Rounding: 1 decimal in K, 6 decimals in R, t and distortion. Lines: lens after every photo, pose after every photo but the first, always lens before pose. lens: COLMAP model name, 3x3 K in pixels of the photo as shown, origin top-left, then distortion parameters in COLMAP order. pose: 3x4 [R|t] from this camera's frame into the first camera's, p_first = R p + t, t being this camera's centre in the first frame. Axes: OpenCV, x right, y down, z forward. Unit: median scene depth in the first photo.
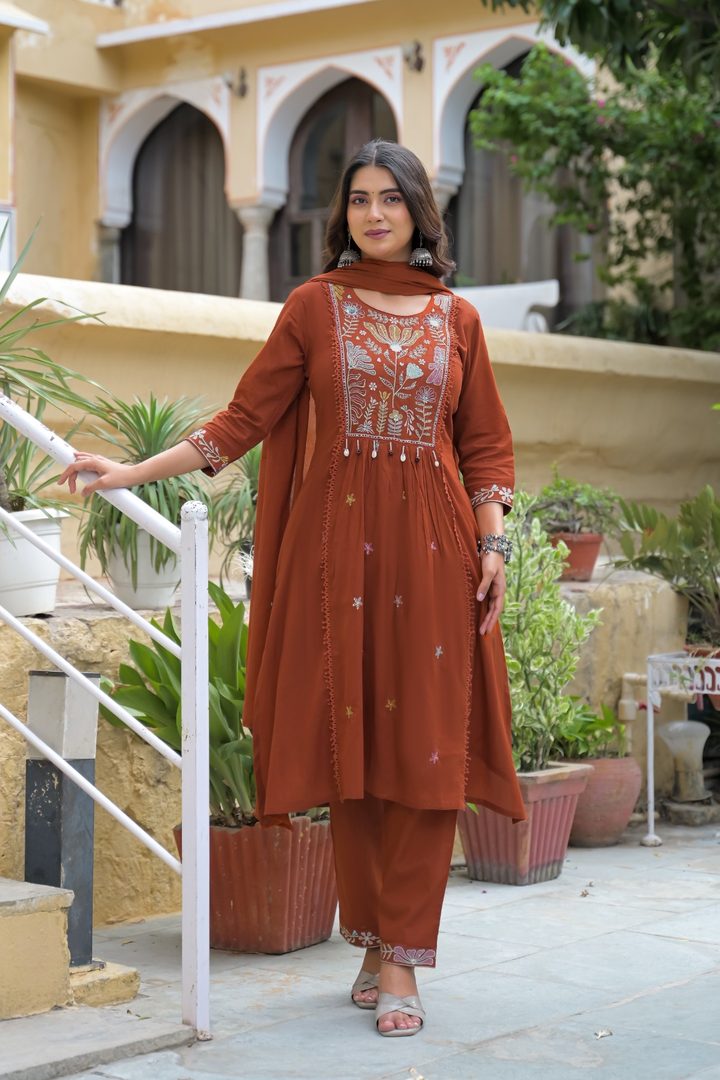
lens RADIAL K [[2249.1, 0, 355.9], [0, 2249.1, 498.5], [0, 0, 1]] dist [-0.005689, 0.292018]
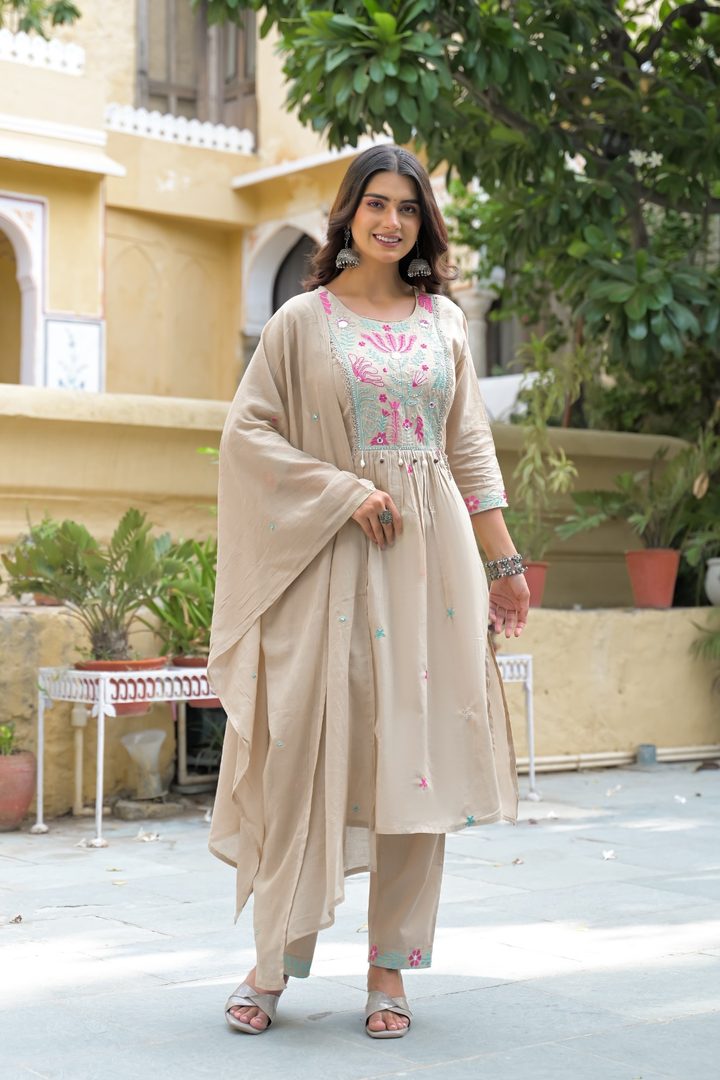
lens RADIAL K [[1866.2, 0, 359.8], [0, 1866.2, 571.1], [0, 0, 1]] dist [-0.004117, -0.013431]
pose [[0.969376, 0.002689, -0.245568, 0.486247], [-0.003700, 0.999986, -0.003656, 0.021701], [0.245555, 0.004452, 0.969372, 0.108823]]
